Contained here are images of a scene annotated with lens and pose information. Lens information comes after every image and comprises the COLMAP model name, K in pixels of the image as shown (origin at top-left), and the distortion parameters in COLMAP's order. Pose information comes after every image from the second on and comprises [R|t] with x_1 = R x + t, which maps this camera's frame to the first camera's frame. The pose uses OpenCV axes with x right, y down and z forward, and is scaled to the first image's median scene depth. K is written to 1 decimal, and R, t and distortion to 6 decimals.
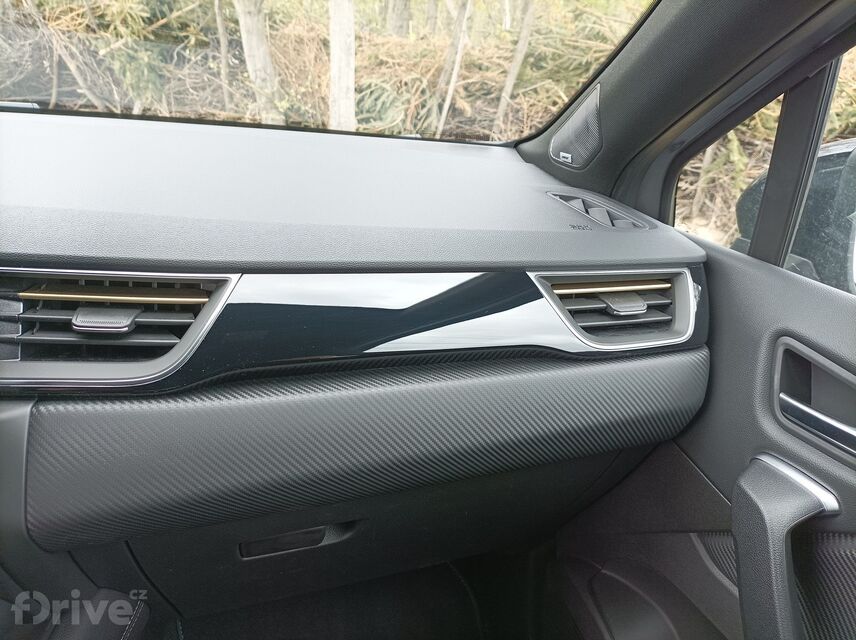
lens RADIAL K [[633.9, 0, 431.0], [0, 633.9, 326.6], [0, 0, 1]] dist [0.020457, -0.020659]
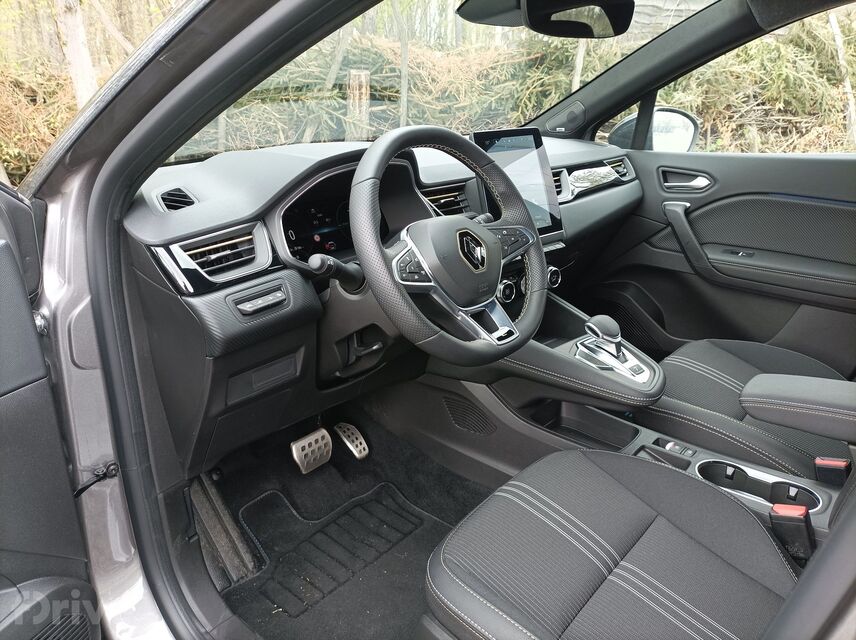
lens RADIAL K [[633.9, 0, 431.5], [0, 633.9, 325.6], [0, 0, 1]] dist [0.020457, -0.020659]
pose [[0.824349, -0.275689, 0.494412, -0.249315], [0.282707, 0.957177, 0.062365, 0.027295], [-0.490434, 0.088363, 0.866987, -0.136129]]
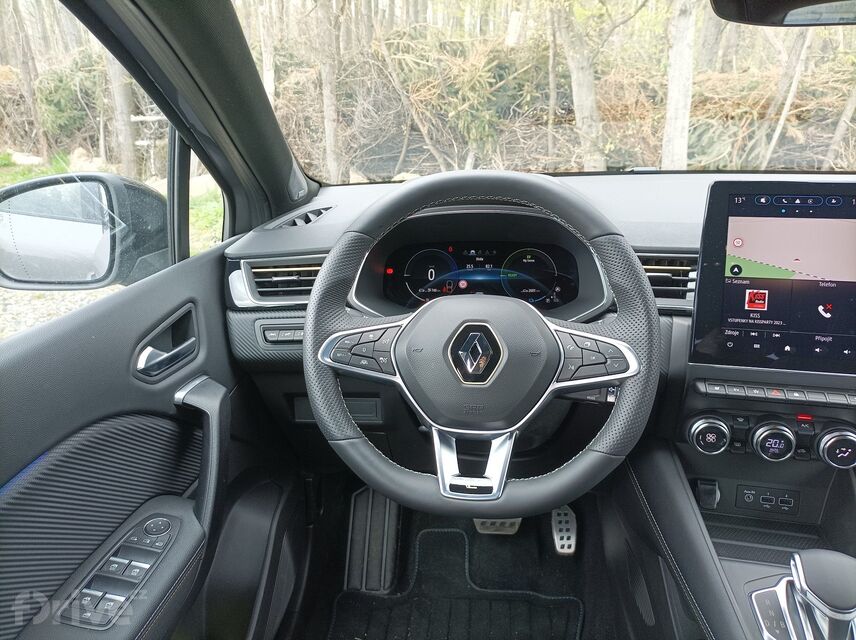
lens RADIAL K [[633.9, 0, 425.9], [0, 633.9, 326.1], [0, 0, 1]] dist [0.020457, -0.020659]
pose [[0.925941, 0.034347, -0.376102, -0.098787], [-0.054449, 0.997593, -0.042945, 0.021636], [0.373722, 0.060243, 0.925583, -0.105875]]
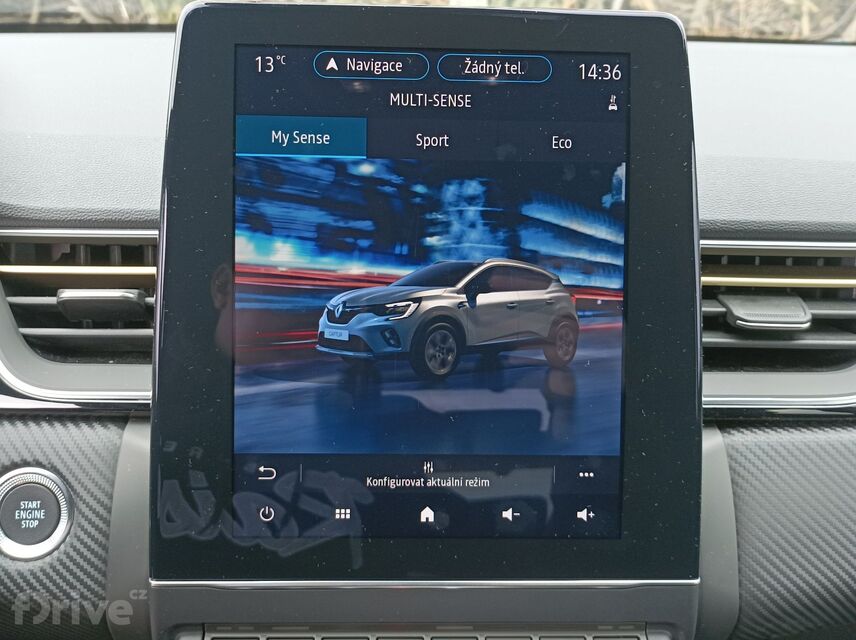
lens RADIAL K [[974.0, 0, 431.6], [0, 974.0, 326.6], [0, 0, 1]] dist [0.011892, 0.000000]
pose [[0.994504, -0.014552, -0.103681, -0.066640], [0.012375, 0.999690, -0.021611, 0.002014], [0.103964, 0.020209, 0.994376, -0.007453]]
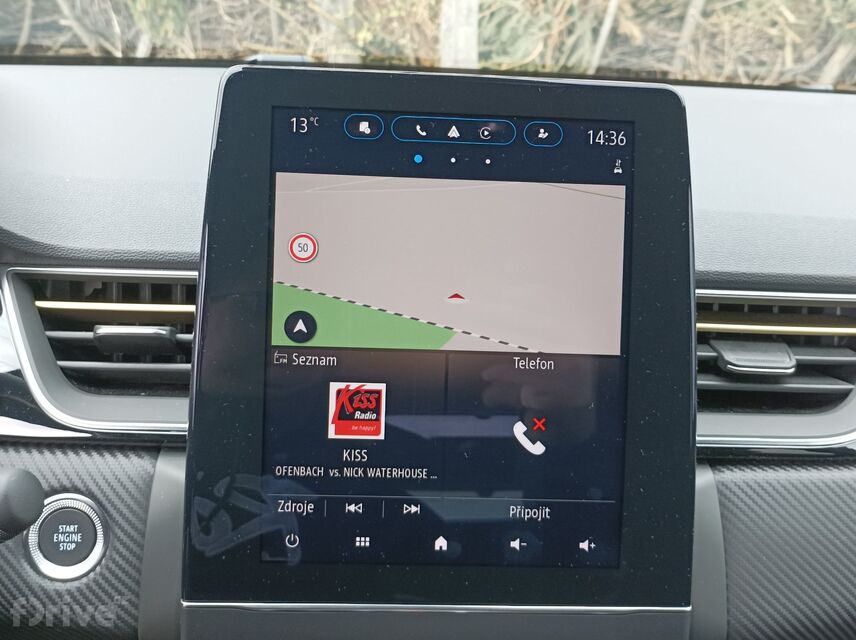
lens RADIAL K [[974.0, 0, 431.8], [0, 974.0, 326.6], [0, 0, 1]] dist [0.011892, 0.000000]
pose [[0.996372, 0.001773, -0.085086, -0.068973], [-0.005054, 0.999251, -0.038365, -0.000093], [0.084954, 0.038655, 0.995635, -0.014116]]
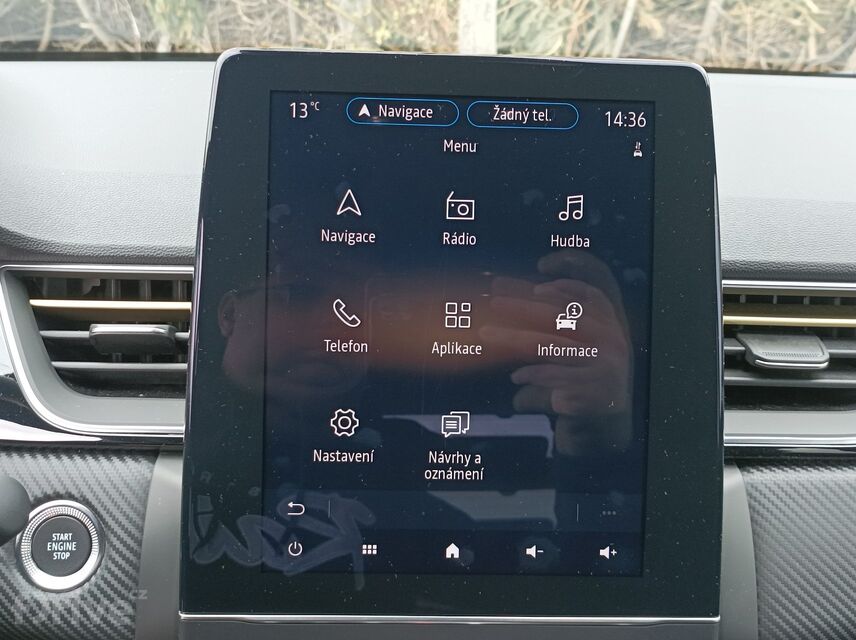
lens RADIAL K [[974.0, 0, 431.4], [0, 974.0, 324.9], [0, 0, 1]] dist [0.011892, 0.000000]
pose [[0.994105, -0.007491, -0.108163, -0.068299], [0.003314, 0.999244, -0.038739, 0.000021], [0.108371, 0.038152, 0.993378, -0.009358]]
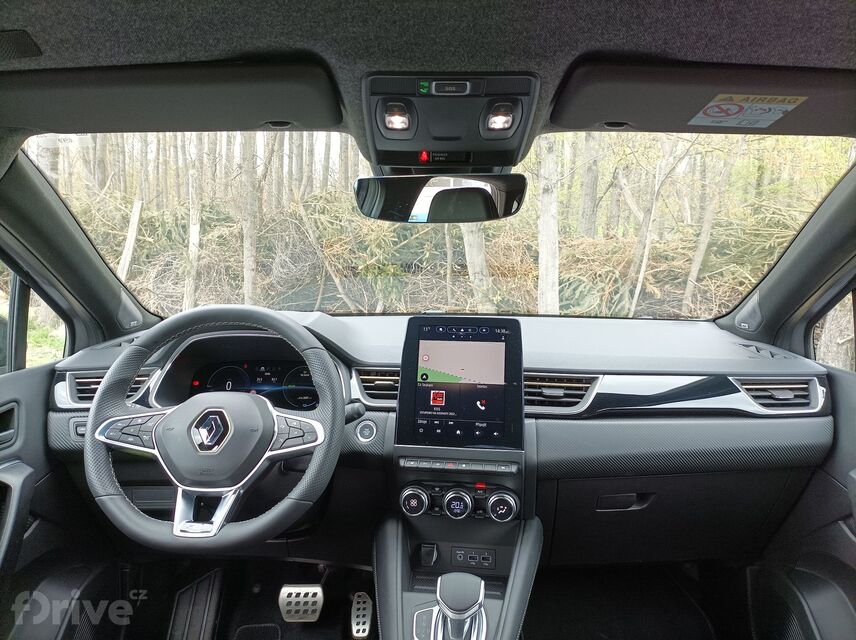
lens RADIAL K [[633.9, 0, 427.4], [0, 633.9, 323.0], [0, 0, 1]] dist [0.020457, -0.020659]
pose [[0.959892, -0.041117, -0.277340, -0.023786], [-0.039189, 0.959801, -0.277932, 0.040458], [0.277619, 0.277653, 0.919694, -0.141721]]
